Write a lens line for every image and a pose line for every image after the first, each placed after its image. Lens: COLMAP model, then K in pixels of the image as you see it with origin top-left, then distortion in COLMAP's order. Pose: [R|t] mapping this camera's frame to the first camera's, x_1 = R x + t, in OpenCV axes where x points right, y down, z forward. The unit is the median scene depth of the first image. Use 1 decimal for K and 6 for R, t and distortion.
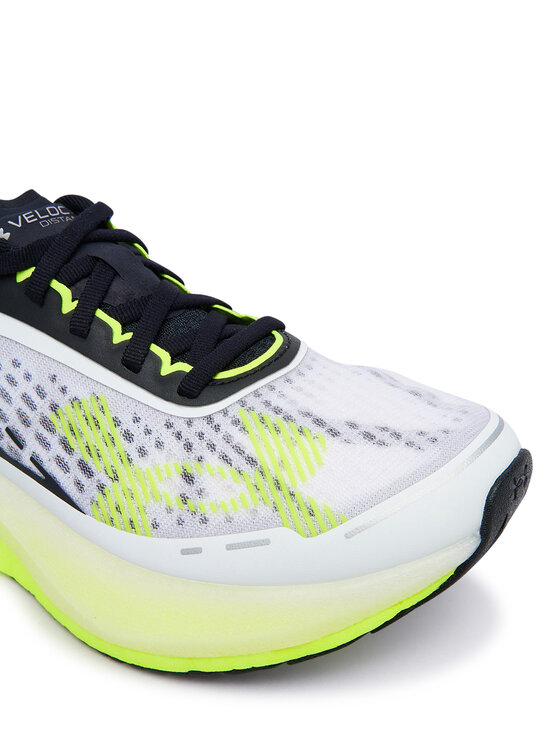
lens RADIAL K [[914.1, 0, 285.1], [0, 914.1, 370.9], [0, 0, 1]] dist [-0.036095, 0.000000]
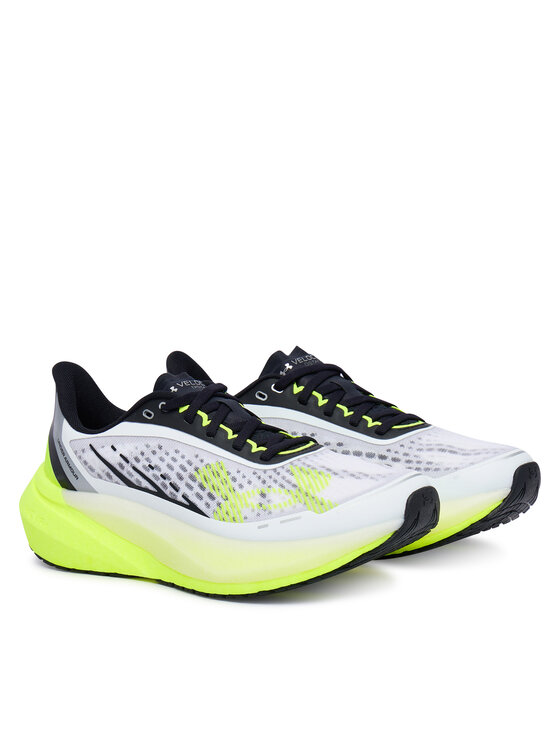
lens RADIAL K [[2211.3, 0, 279.8], [0, 2211.3, 373.2], [0, 0, 1]] dist [-0.037054, 0.000000]
pose [[0.995706, 0.006351, -0.092357, 0.374097], [-0.040807, 0.925599, -0.376299, 1.676792], [0.083096, 0.378452, 0.921883, -3.547056]]
